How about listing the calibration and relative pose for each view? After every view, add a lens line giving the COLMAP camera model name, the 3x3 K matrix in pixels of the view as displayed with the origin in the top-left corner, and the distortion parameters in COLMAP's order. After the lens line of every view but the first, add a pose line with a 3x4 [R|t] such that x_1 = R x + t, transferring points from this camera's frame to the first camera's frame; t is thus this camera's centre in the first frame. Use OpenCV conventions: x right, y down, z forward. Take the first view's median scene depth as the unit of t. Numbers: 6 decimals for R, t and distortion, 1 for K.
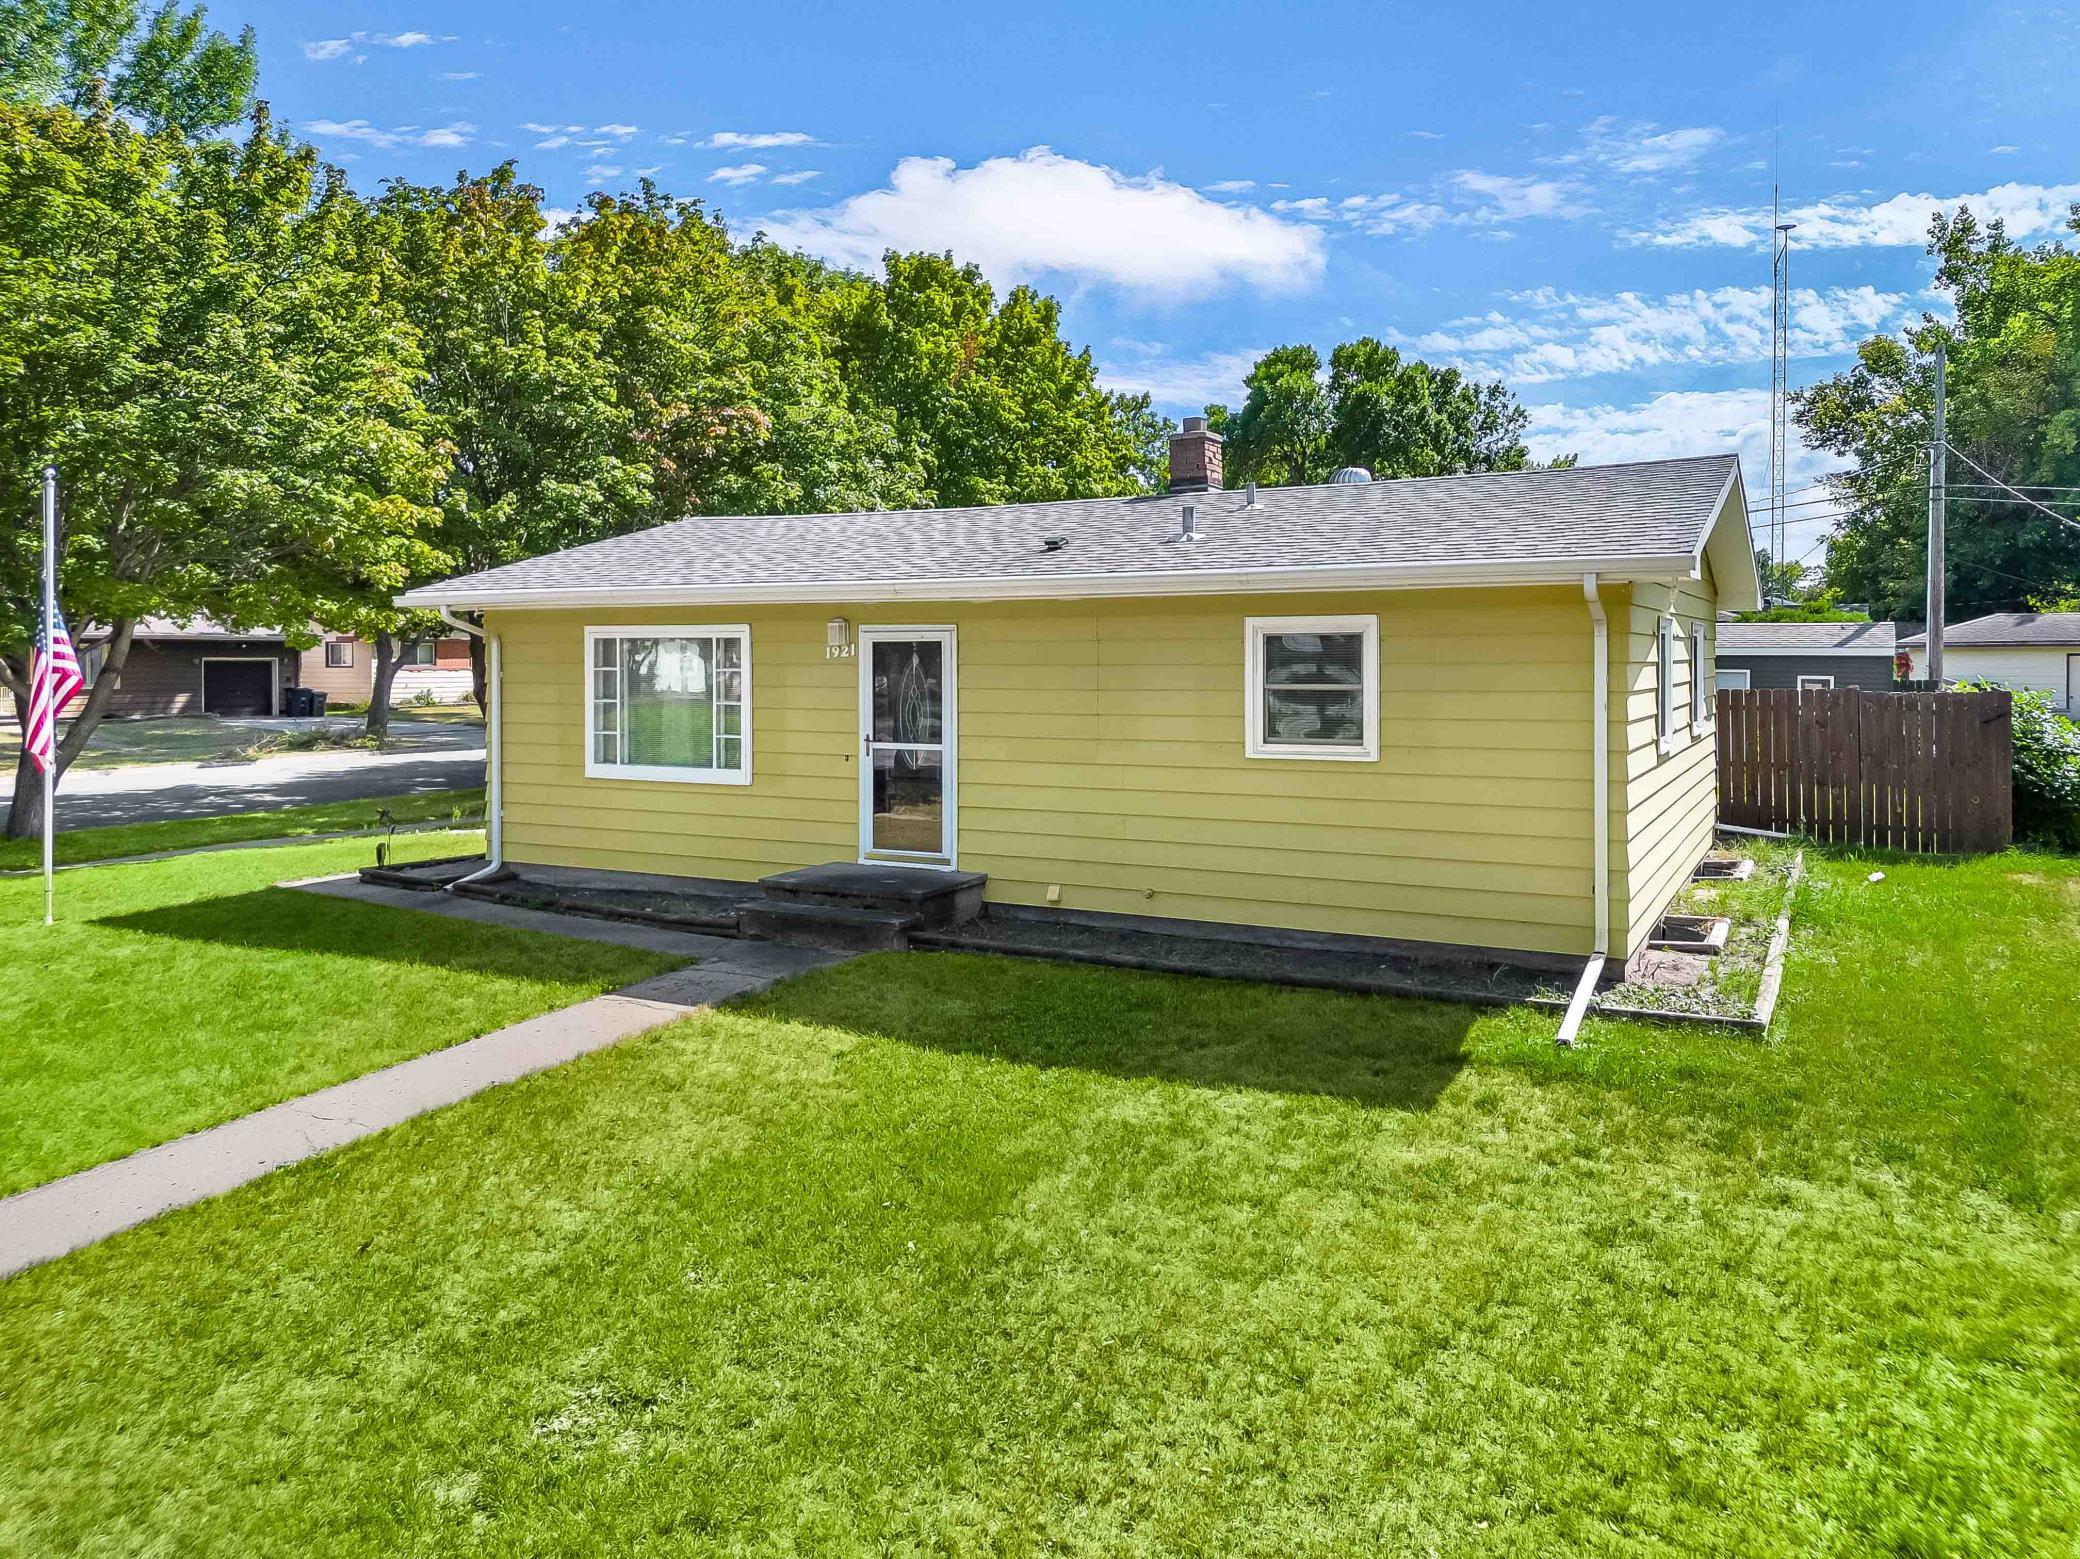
lens RADIAL K [[1504.5, 0, 1054.6], [0, 1504.5, 674.3], [0, 0, 1]] dist [0.046420, -0.034455]
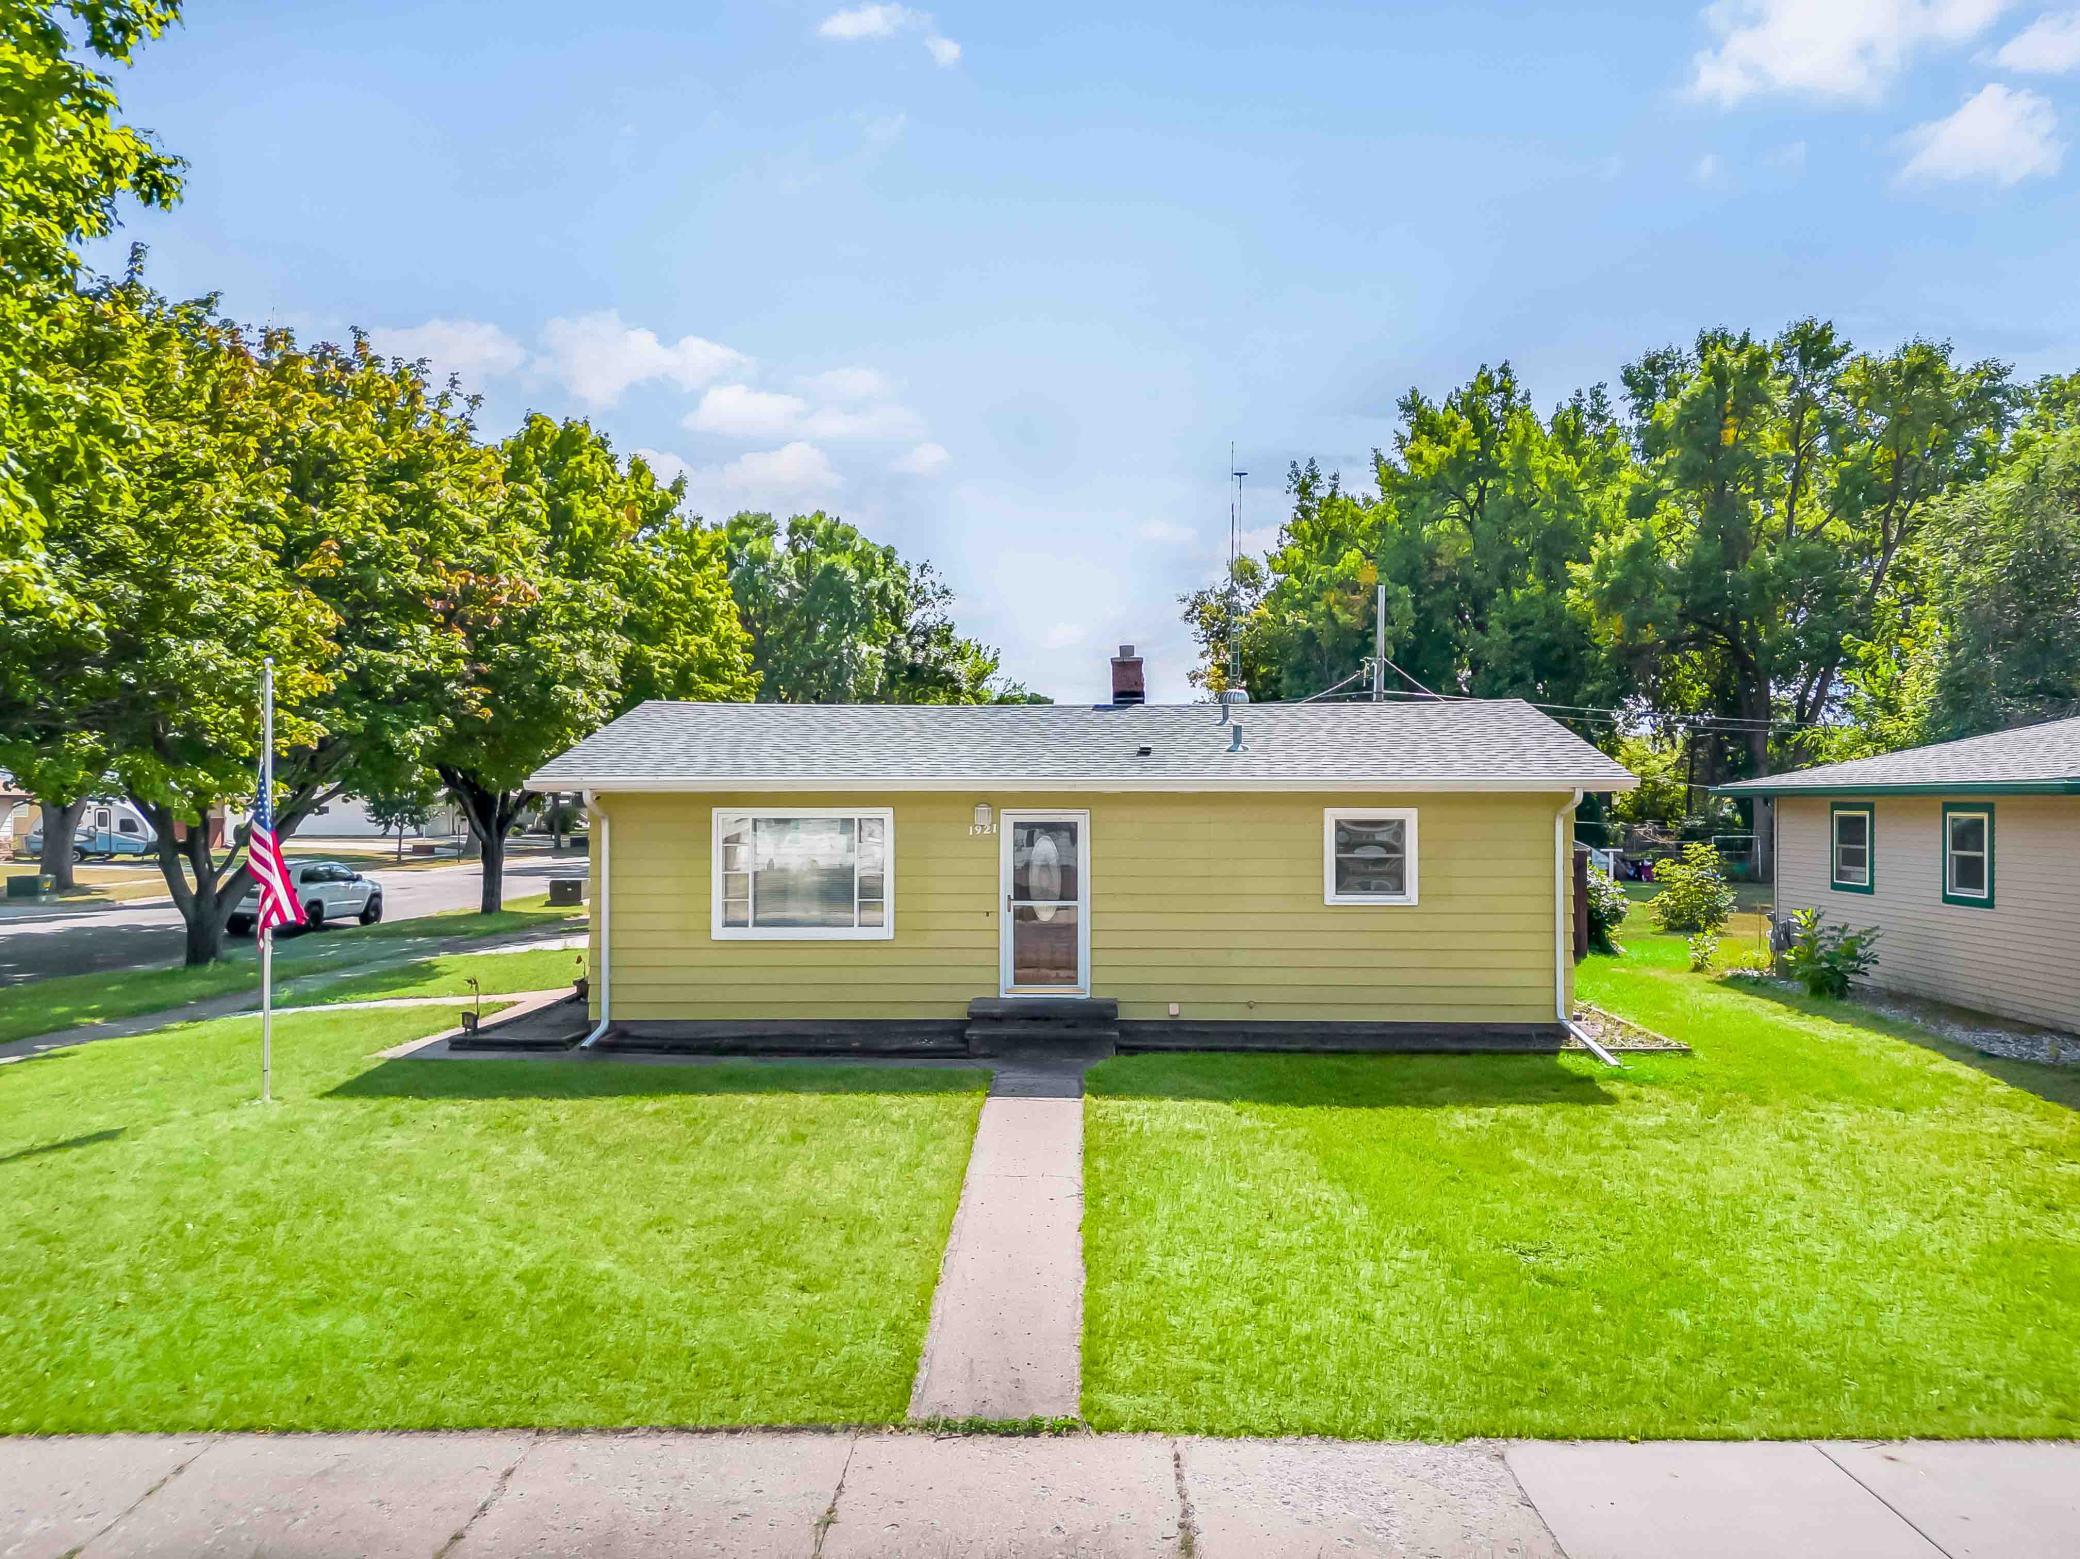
lens RADIAL K [[1504.5, 0, 1073.5], [0, 1504.5, 866.1], [0, 0, 1]] dist [0.046420, -0.034455]
pose [[0.892081, -0.014028, 0.451657, -0.317202], [0.001129, 0.999584, 0.028816, -0.010643], [-0.451874, -0.025197, 0.891726, -0.079139]]
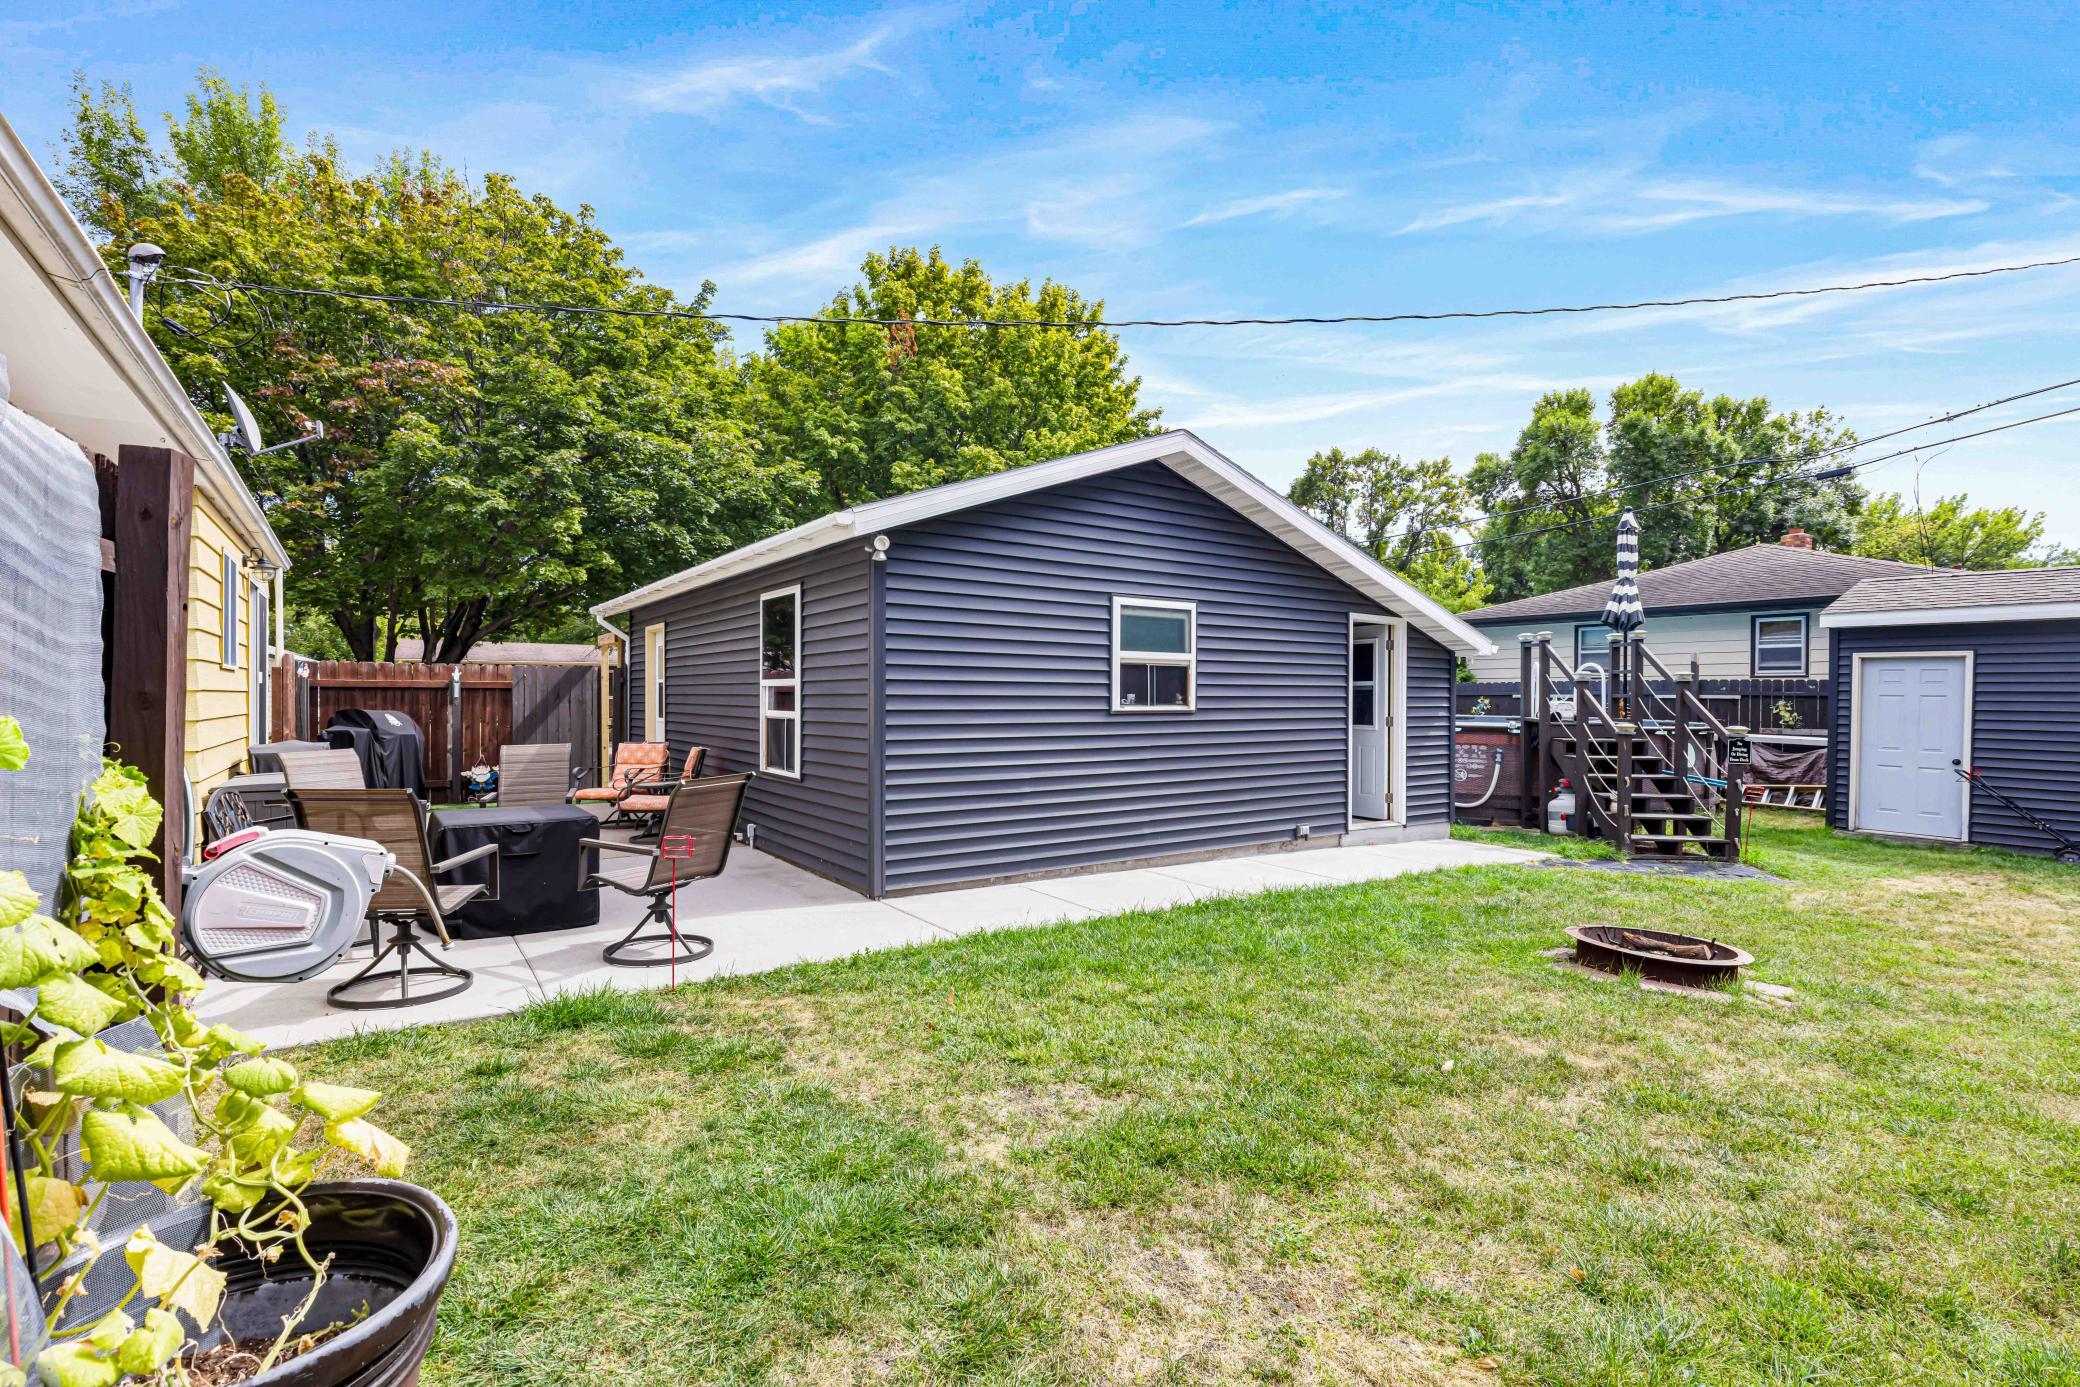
lens RADIAL K [[945.5, 0, 1043.0], [0, 945.5, 700.3], [0, 0, 1]] dist [0.008232, -0.000910]
pose [[0.888723, 0.008049, -0.458375, 0.368603], [-0.011624, 0.999920, -0.004978, 0.023146], [0.458298, 0.009753, 0.888745, 0.624113]]
